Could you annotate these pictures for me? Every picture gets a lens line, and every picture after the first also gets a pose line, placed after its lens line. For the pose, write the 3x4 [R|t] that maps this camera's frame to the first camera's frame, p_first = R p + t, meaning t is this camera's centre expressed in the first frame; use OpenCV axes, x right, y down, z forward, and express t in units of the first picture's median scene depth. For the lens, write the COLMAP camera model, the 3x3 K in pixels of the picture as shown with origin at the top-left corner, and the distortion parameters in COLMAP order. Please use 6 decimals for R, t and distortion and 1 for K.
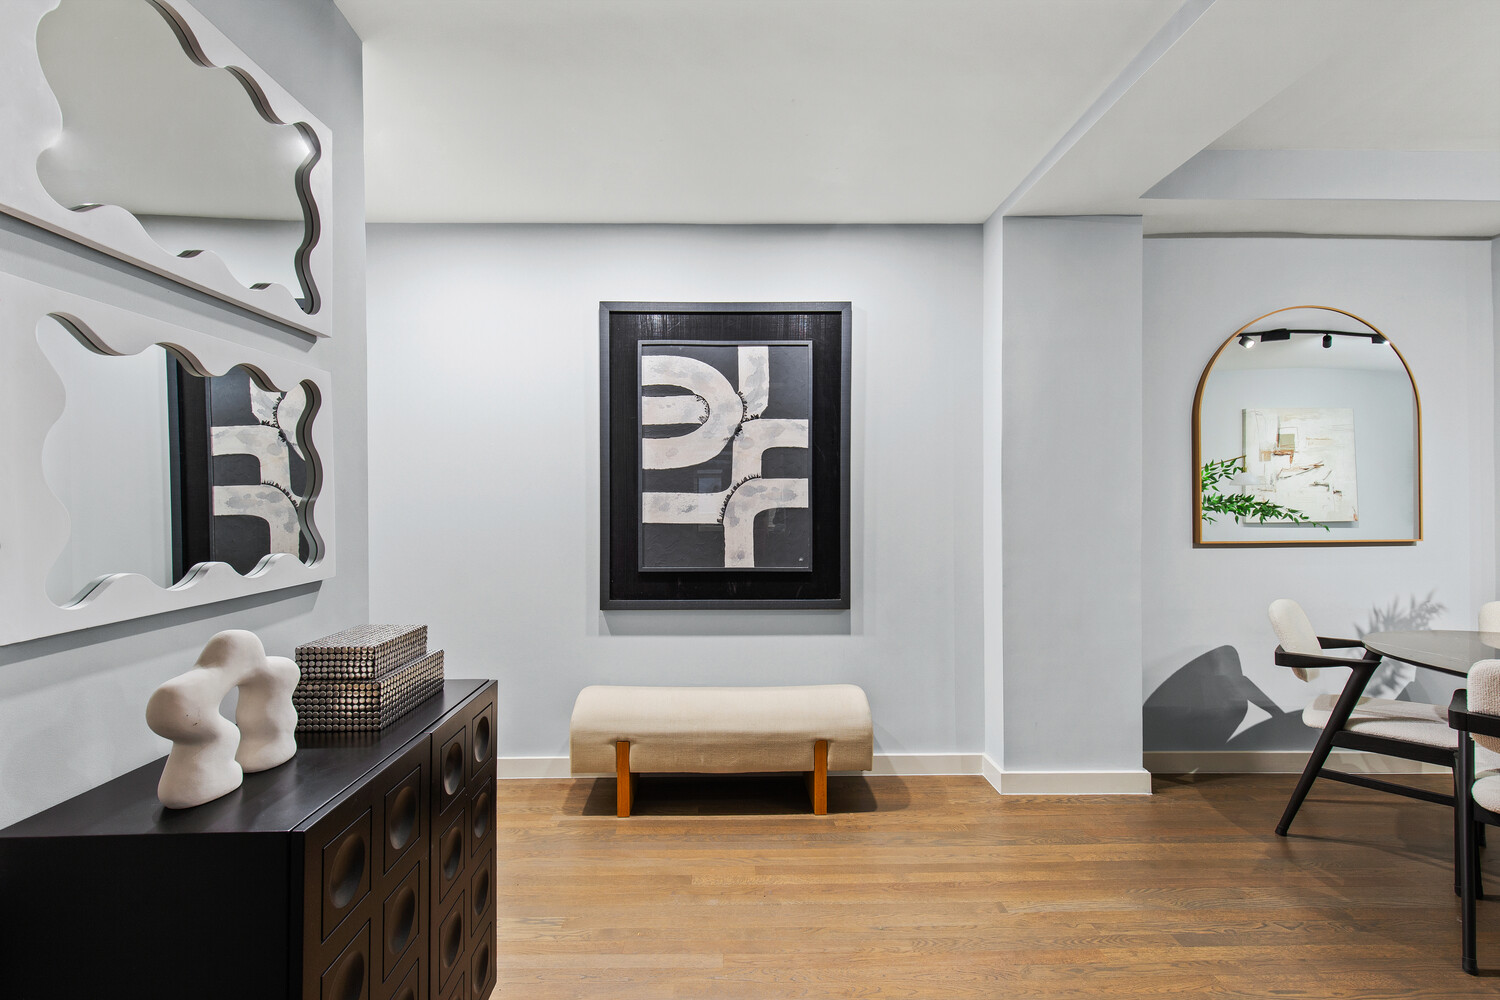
lens RADIAL K [[684.4, 0, 750.0], [0, 684.4, 500.0], [0, 0, 1]] dist [0.000148, -0.000182]
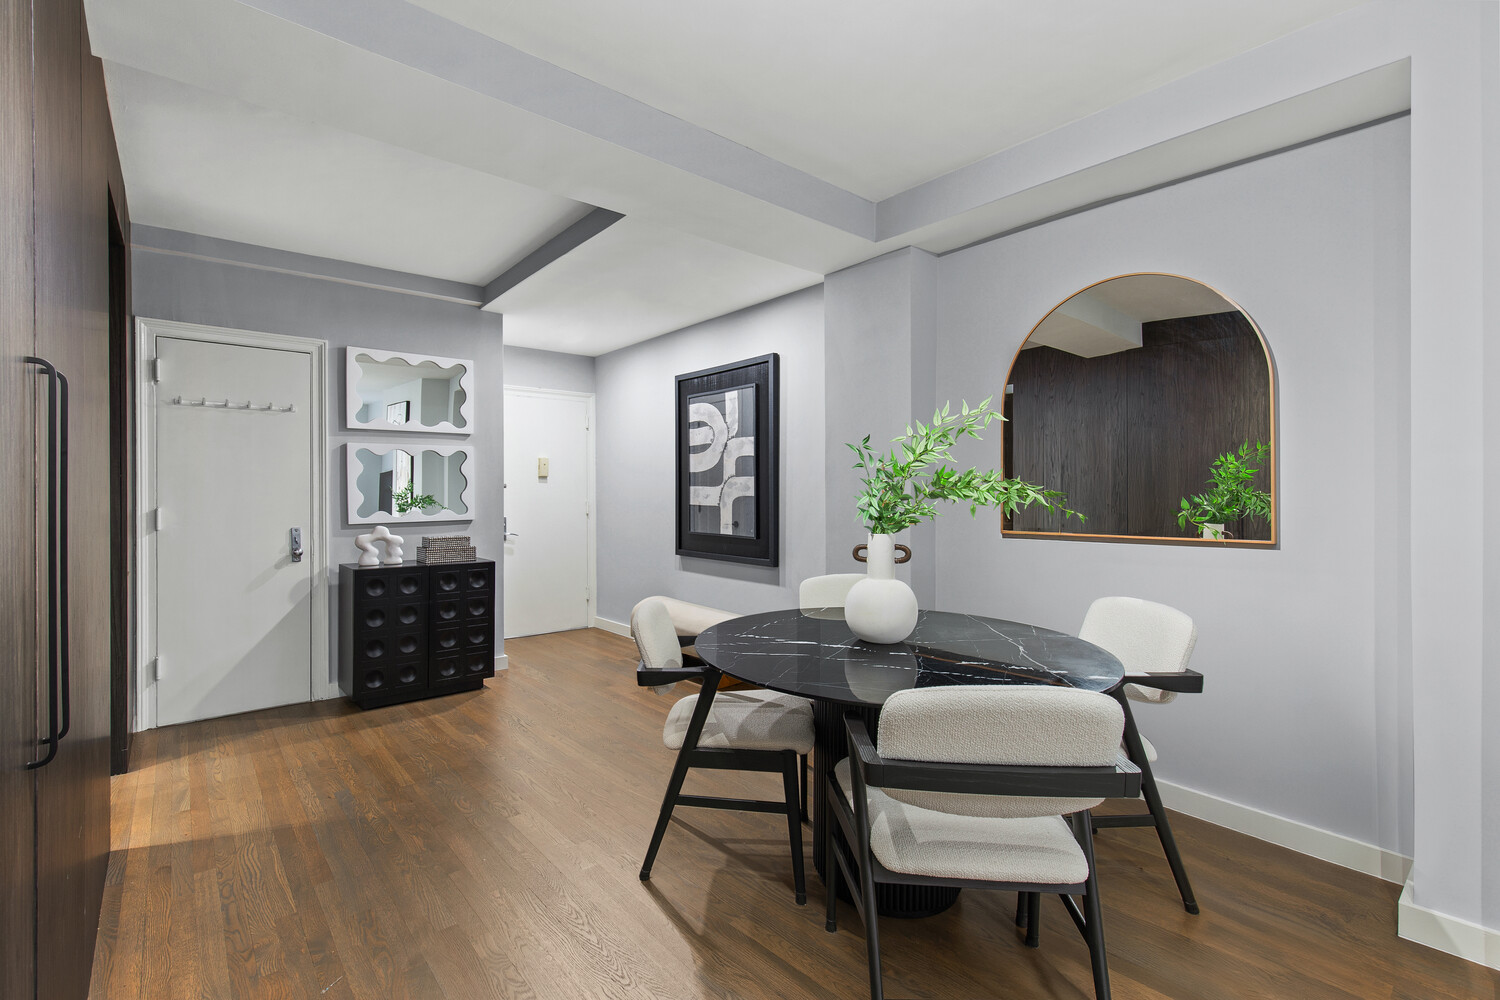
lens RADIAL K [[679.5, 0, 744.7], [0, 679.5, 486.5], [0, 0, 1]] dist [0.000603, -0.000635]
pose [[0.634821, -0.005791, -0.772638, 1.207282], [0.004429, 0.999983, -0.003856, -0.004062], [0.772647, -0.000974, 0.634835, 0.049653]]
